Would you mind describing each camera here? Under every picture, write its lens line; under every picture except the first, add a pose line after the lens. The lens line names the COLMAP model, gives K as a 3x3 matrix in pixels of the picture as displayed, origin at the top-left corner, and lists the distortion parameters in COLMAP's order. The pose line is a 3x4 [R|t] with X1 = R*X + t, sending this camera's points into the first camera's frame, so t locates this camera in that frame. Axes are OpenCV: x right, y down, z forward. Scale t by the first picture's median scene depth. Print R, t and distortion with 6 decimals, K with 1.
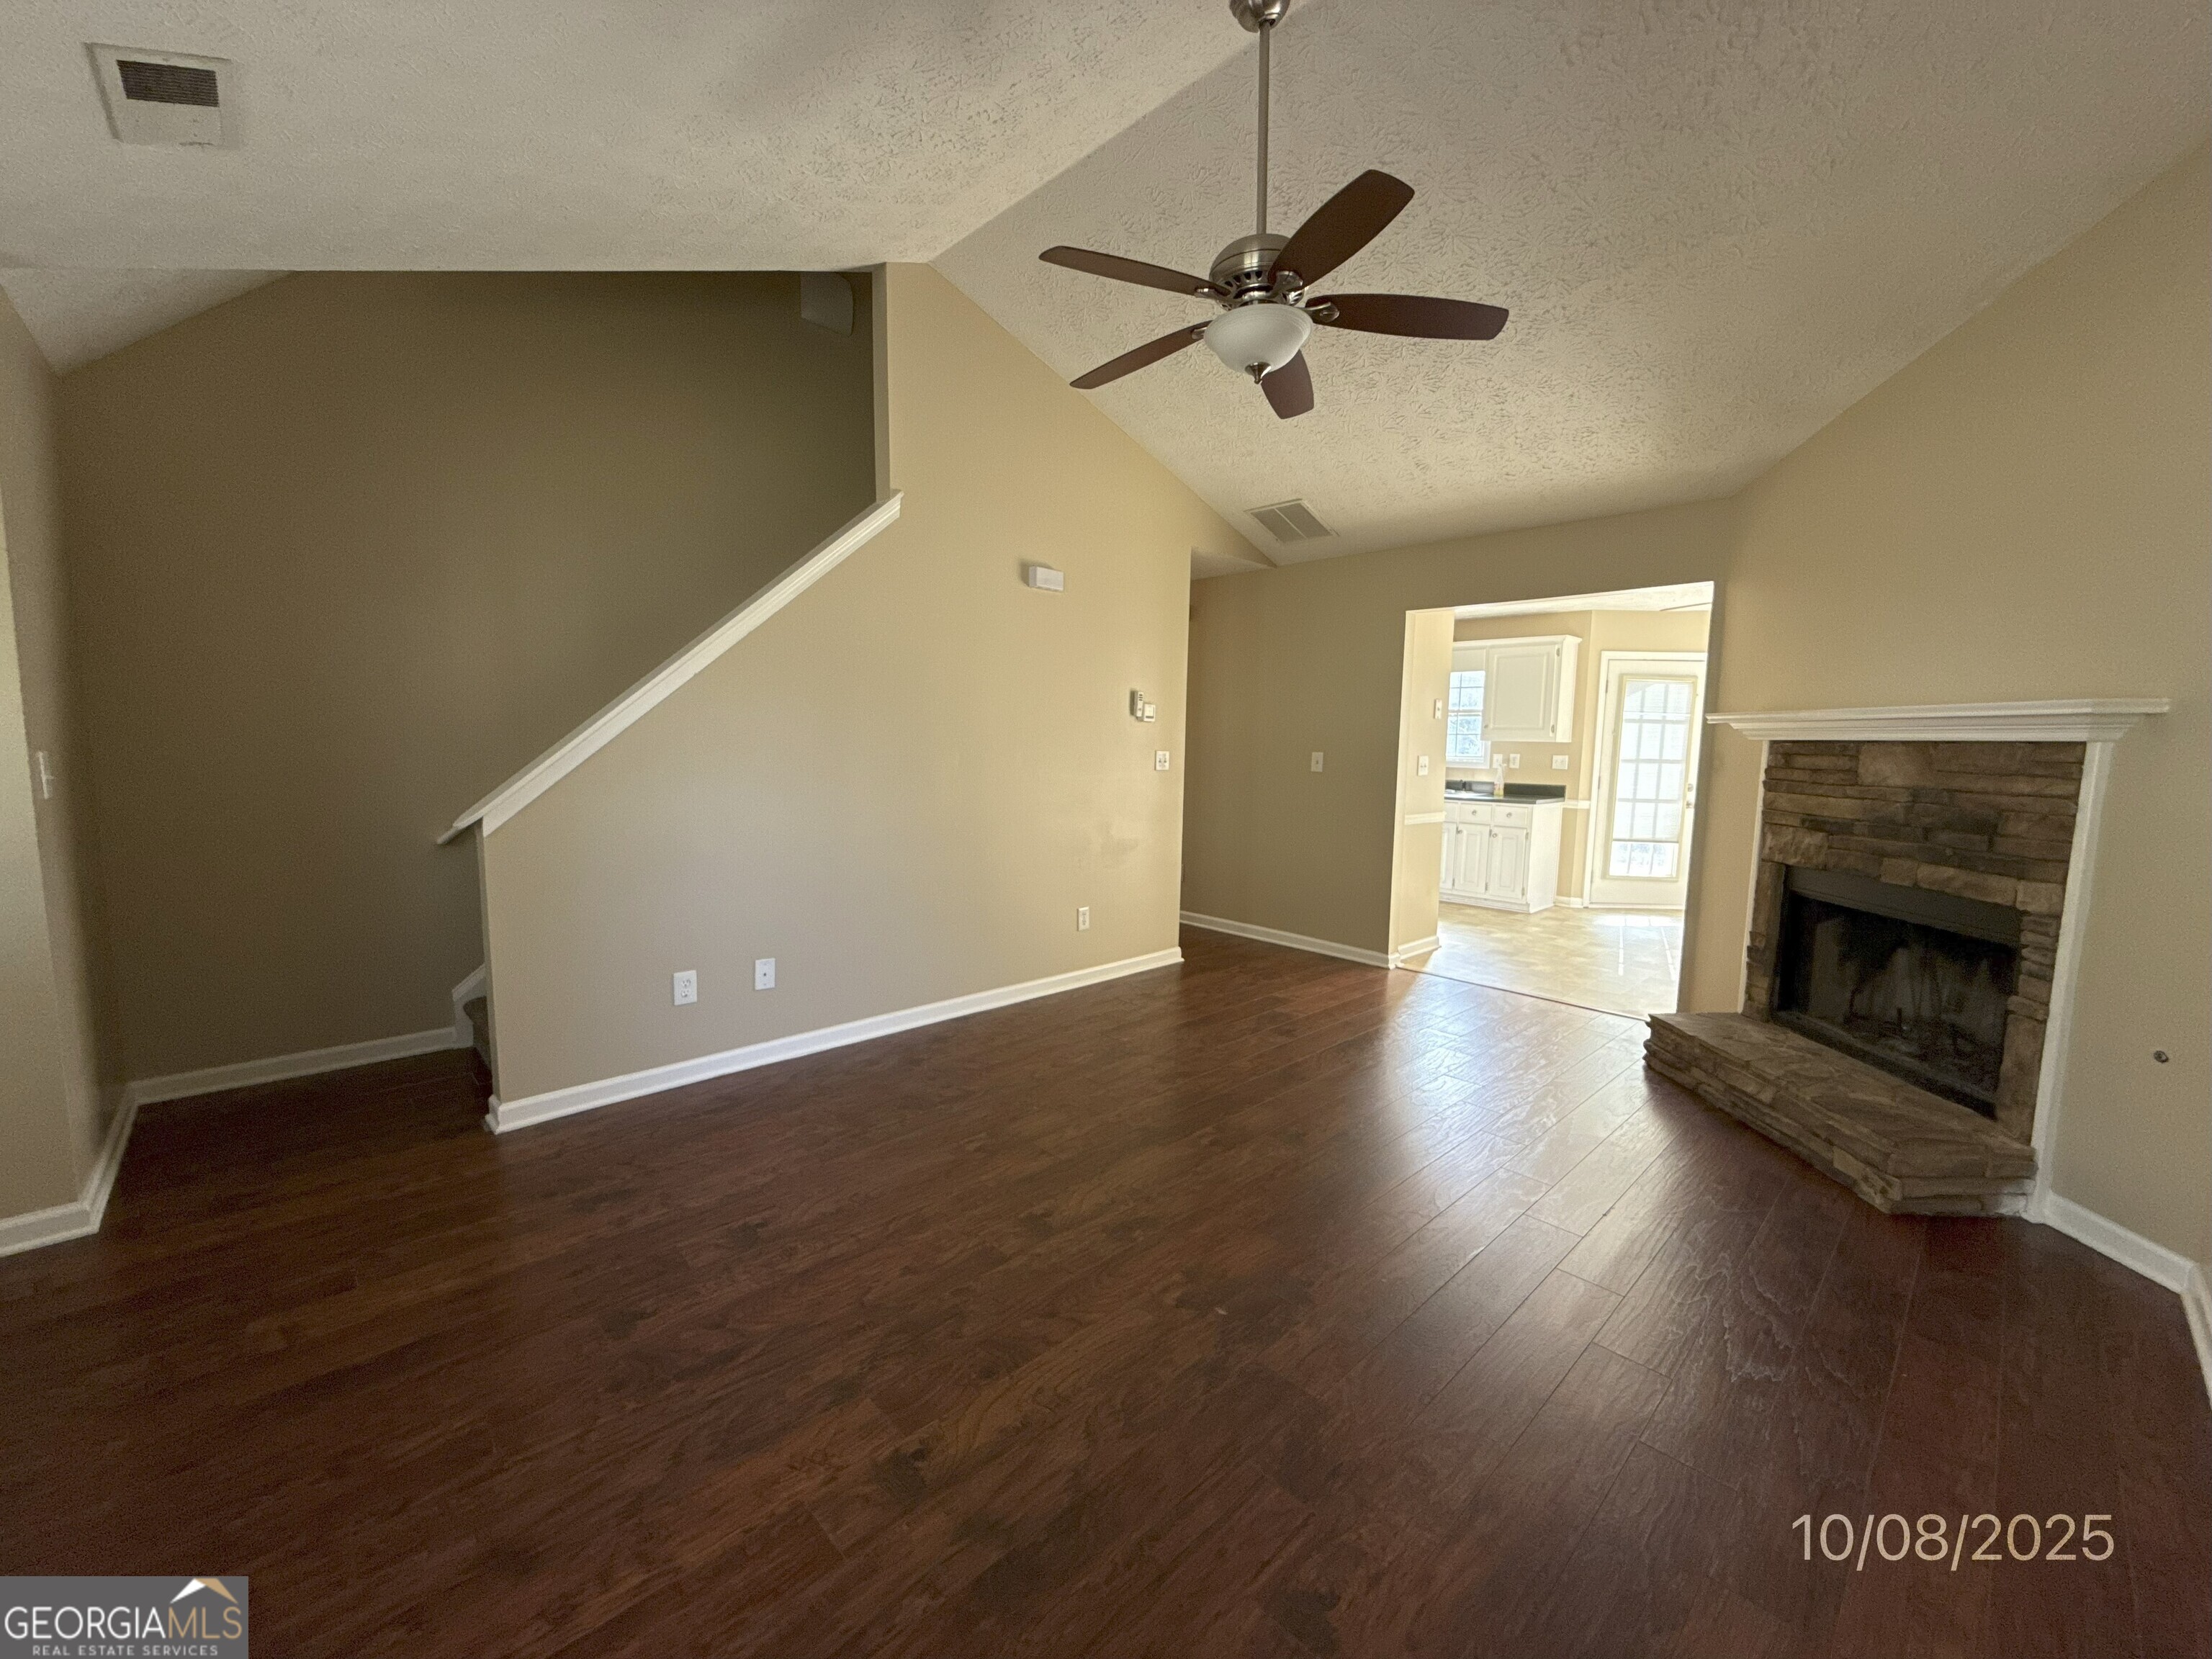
lens RADIAL K [[882.3, 0, 1106.0], [0, 882.3, 829.5], [0, 0, 1]] dist [0.000513, 0.000199]
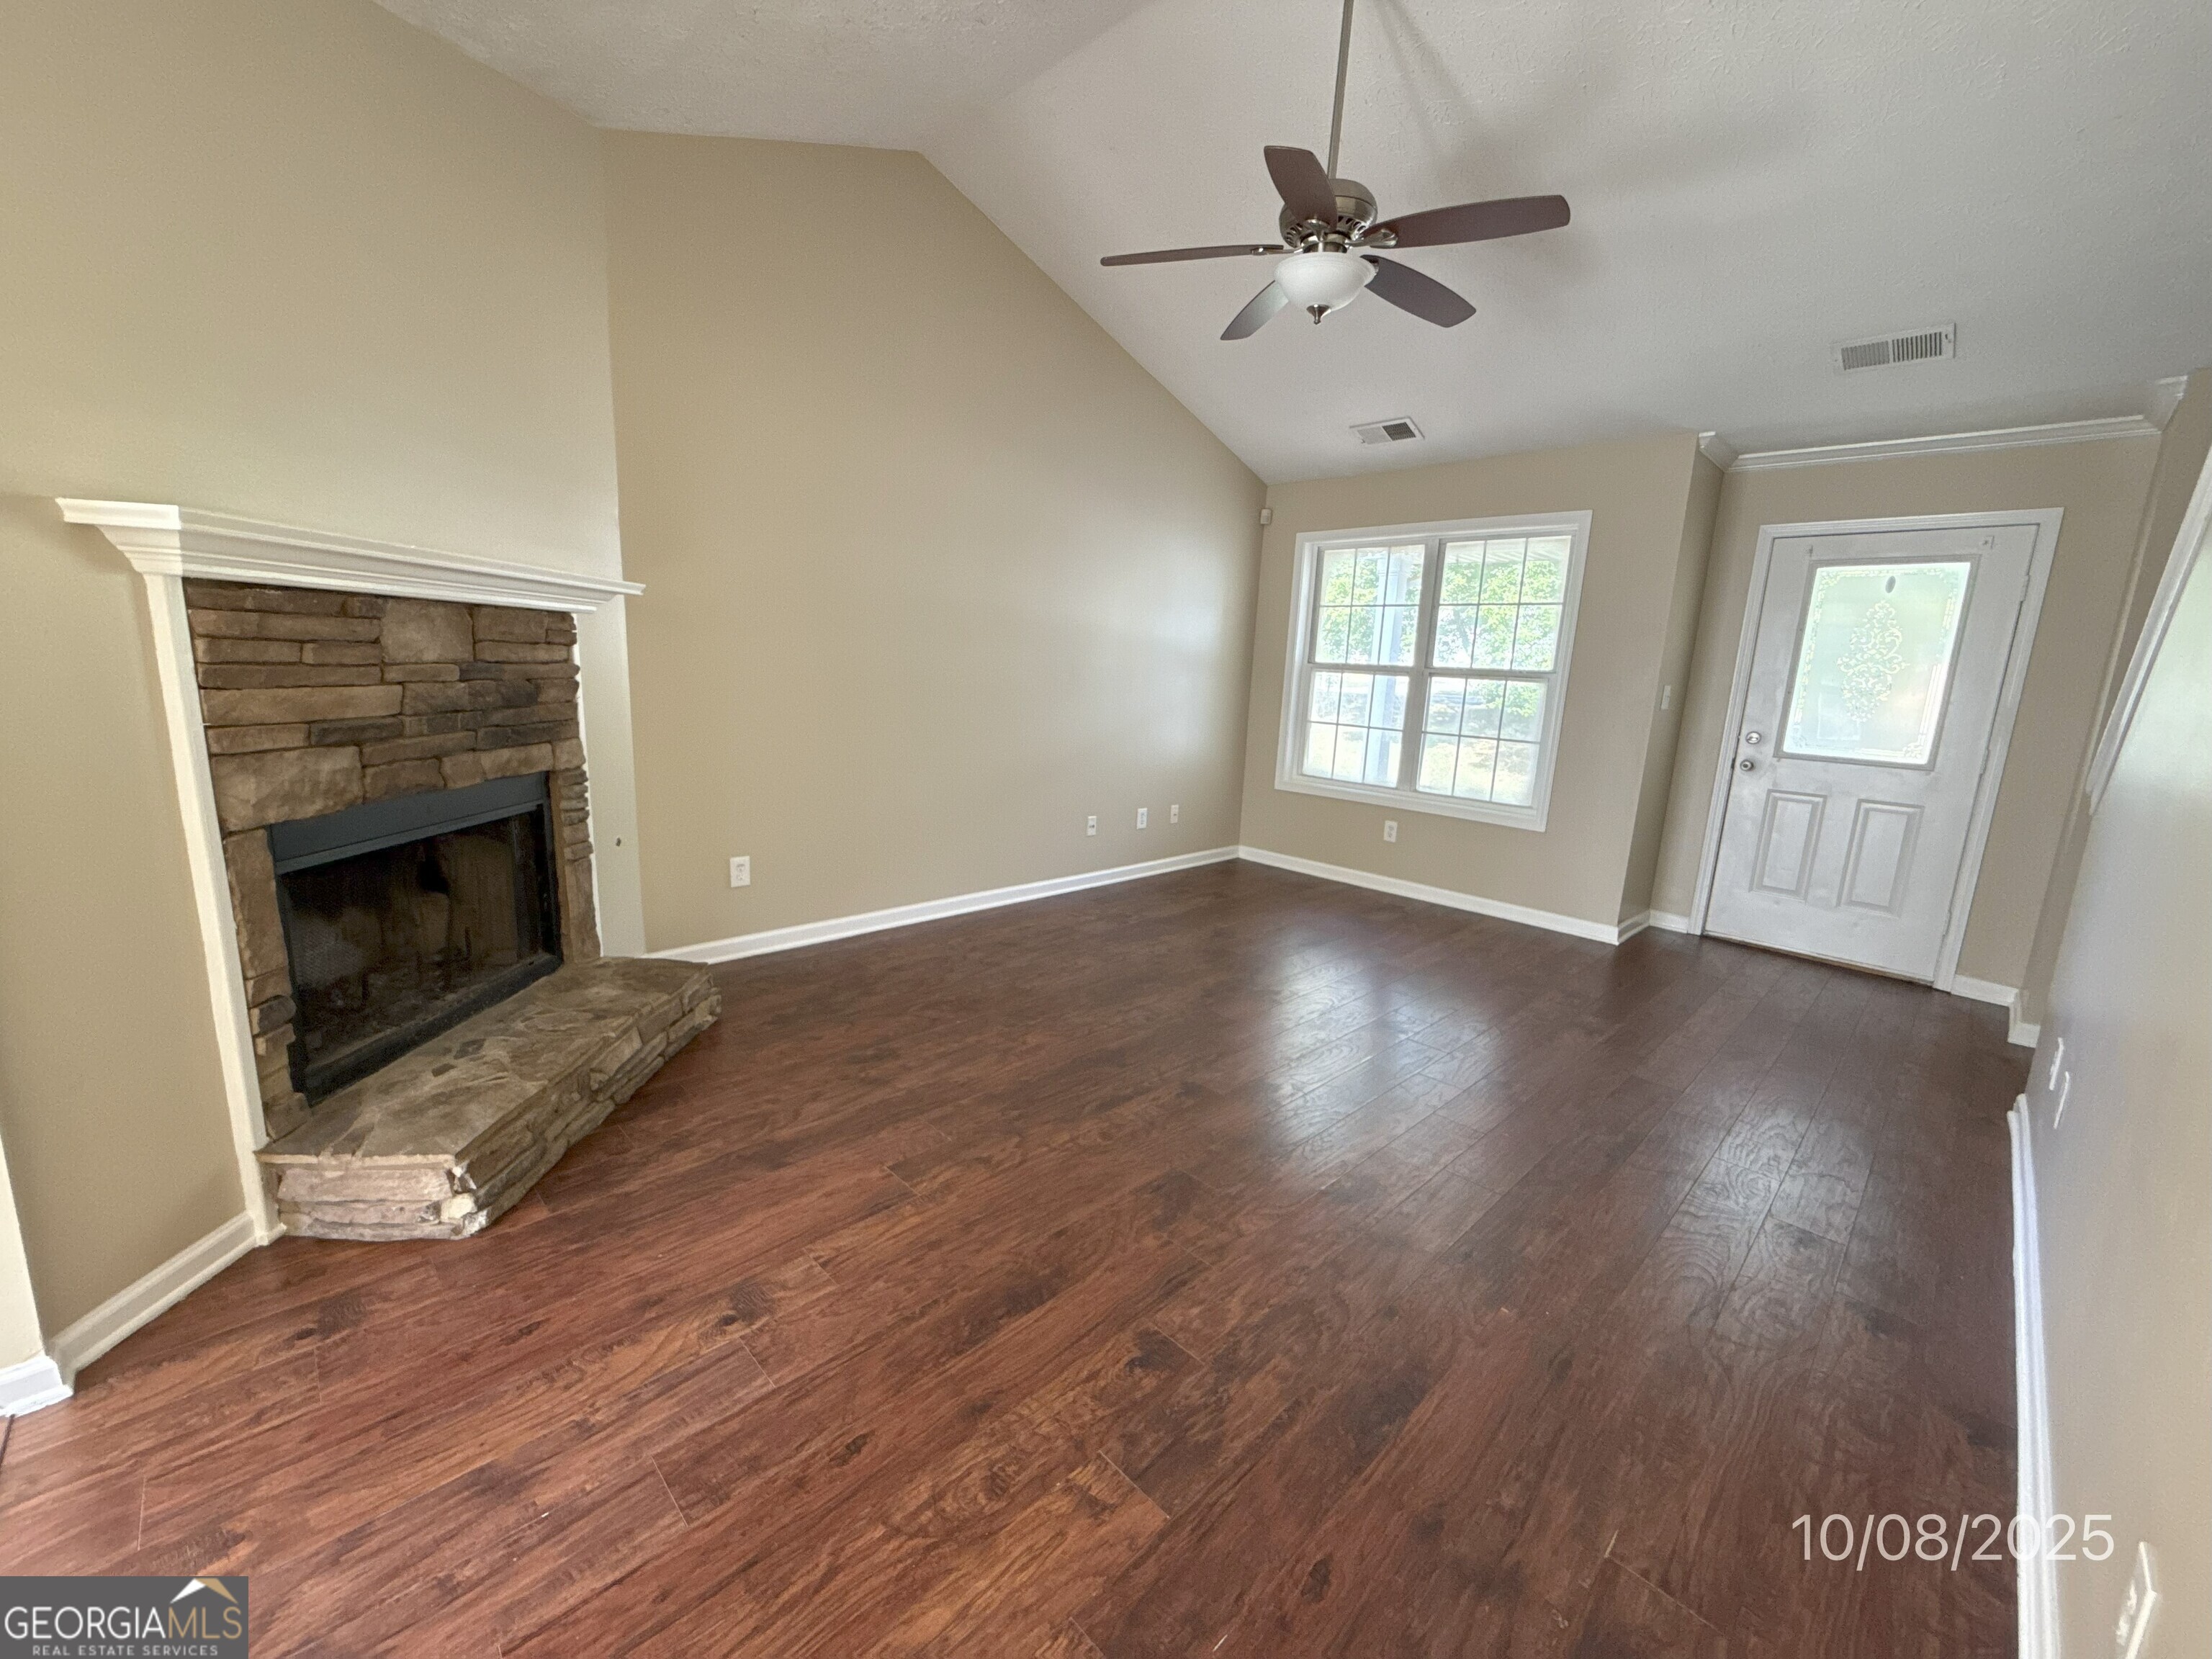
lens RADIAL K [[882.3, 0, 1106.0], [0, 882.3, 829.5], [0, 0, 1]] dist [0.000513, 0.000199]
pose [[-0.997132, -0.071179, -0.025731, 0.329642], [-0.075580, 0.954520, 0.288408, -0.167043], [0.004032, 0.289525, -0.957162, 1.713554]]
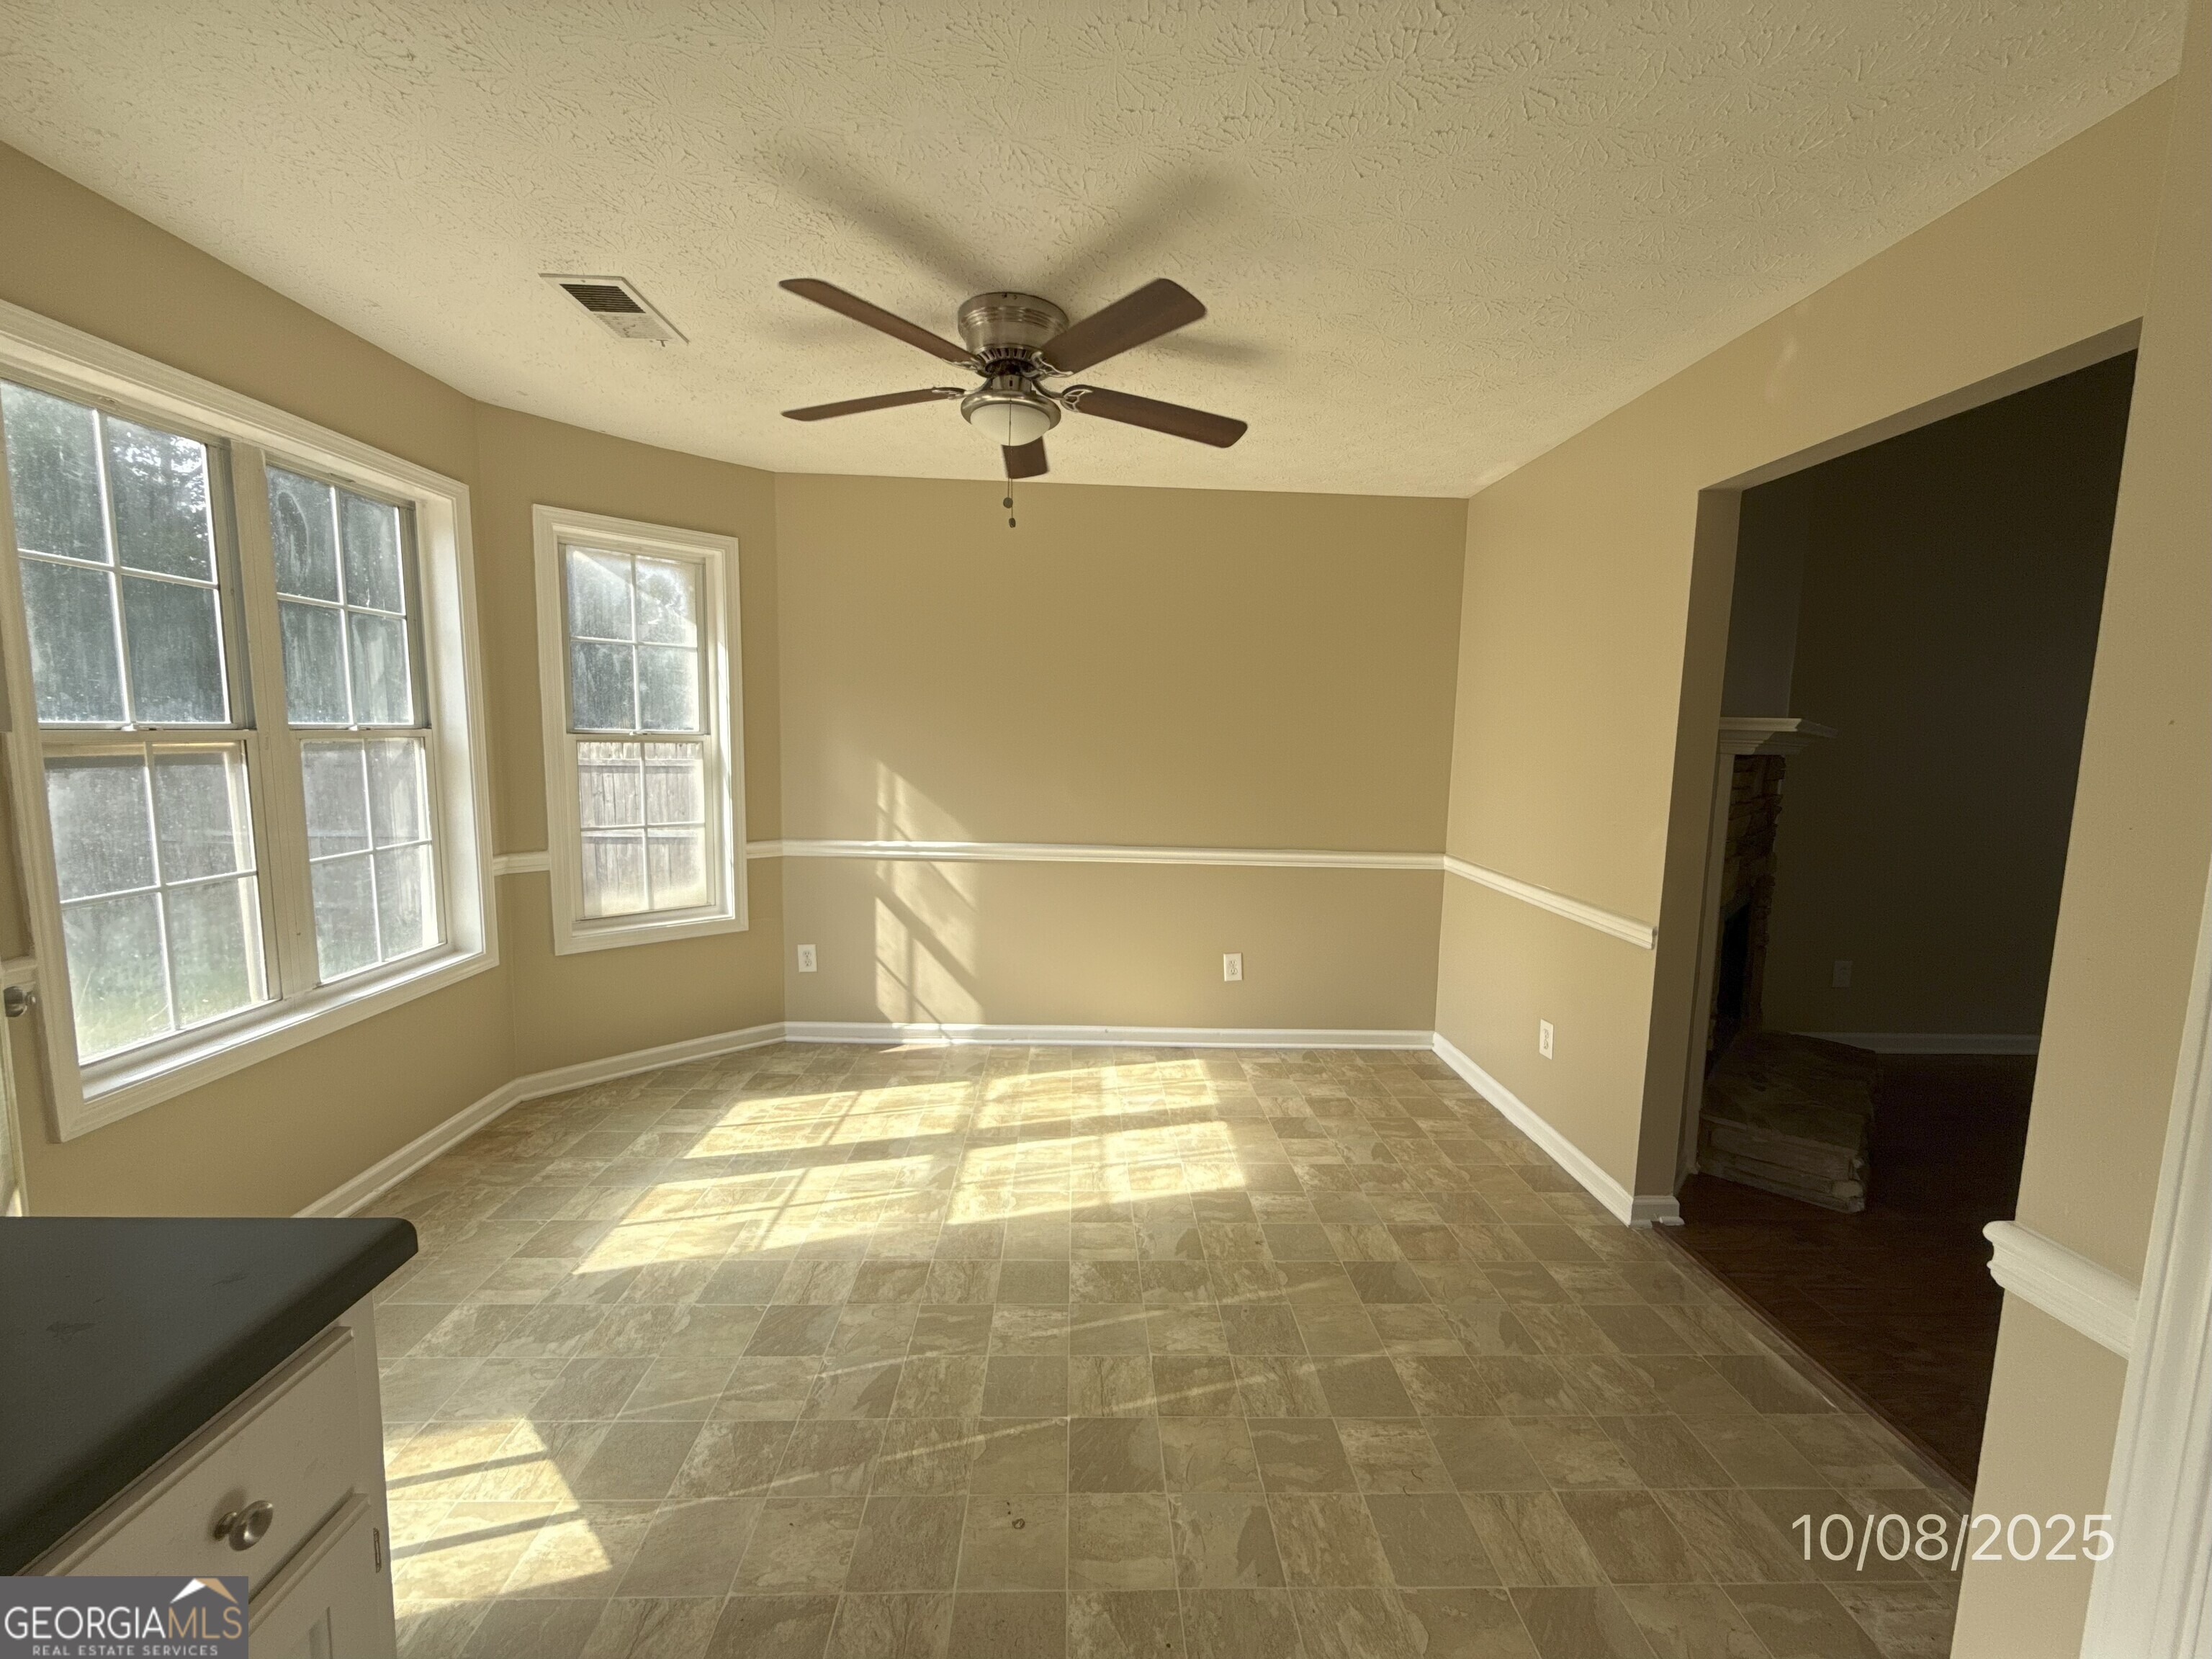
lens RADIAL K [[882.3, 0, 1106.0], [0, 882.3, 829.5], [0, 0, 1]] dist [0.000513, 0.000199]
pose [[-0.728212, -0.121102, 0.674568, 0.729057], [0.028356, 0.978098, 0.206205, -0.243973], [-0.684765, 0.169289, -0.708828, 2.236545]]
